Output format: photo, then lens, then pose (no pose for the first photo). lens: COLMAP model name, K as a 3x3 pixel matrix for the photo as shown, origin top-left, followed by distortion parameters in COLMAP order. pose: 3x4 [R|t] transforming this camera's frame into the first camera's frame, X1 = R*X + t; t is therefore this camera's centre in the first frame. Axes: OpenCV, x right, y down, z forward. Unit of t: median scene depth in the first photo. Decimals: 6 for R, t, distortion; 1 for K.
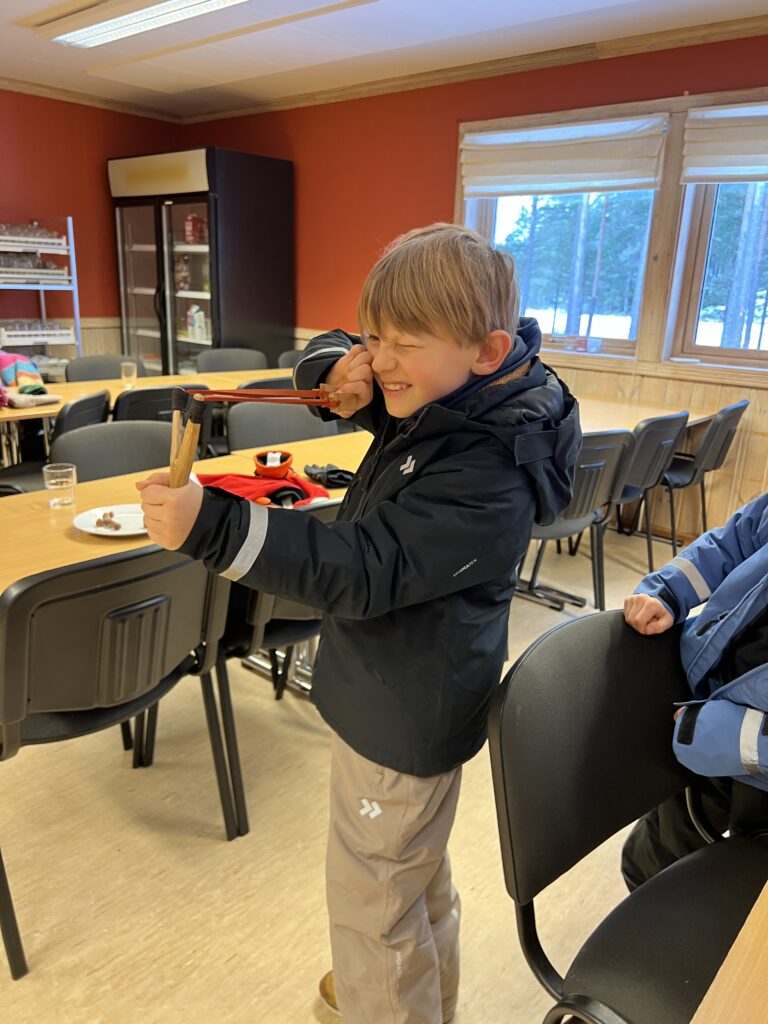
lens RADIAL K [[767.8, 0, 382.6], [0, 767.8, 519.1], [0, 0, 1]] dist [-0.002117, -0.004946]
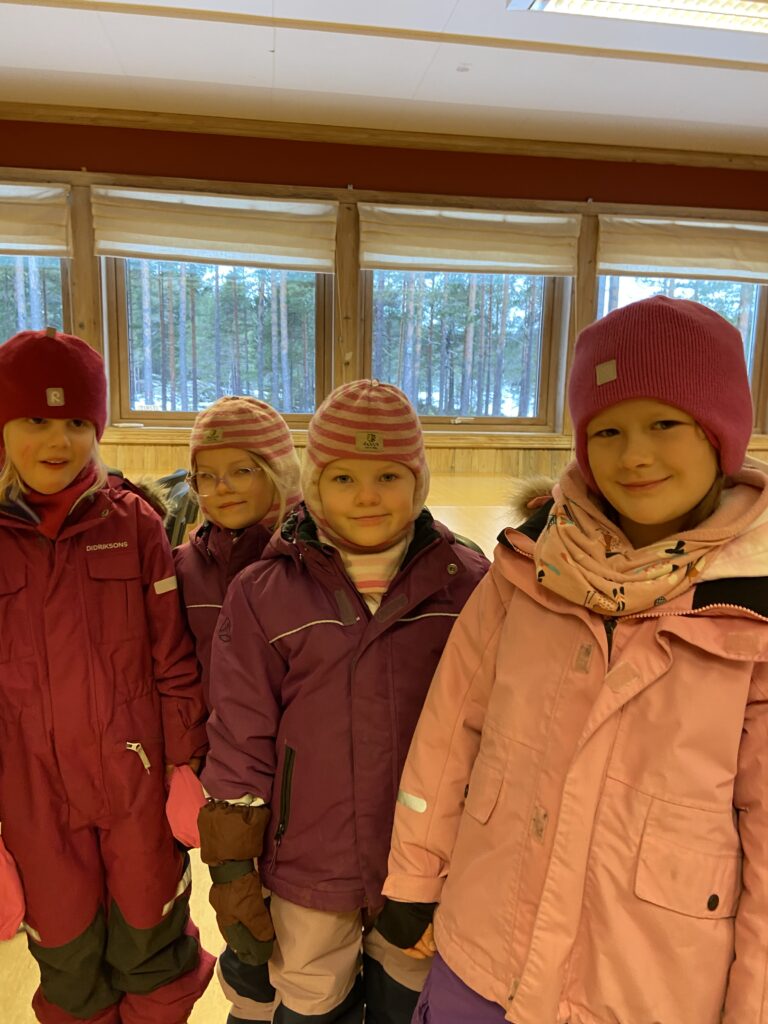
lens RADIAL K [[752.4, 0, 384.3], [0, 752.4, 504.8], [0, 0, 1]] dist [-0.006985, -0.004106]
pose [[0.672379, -0.145790, 0.725708, -0.121825], [0.211783, 0.977317, 0.000117, -0.033415], [-0.709264, 0.153614, 0.688003, 0.095550]]
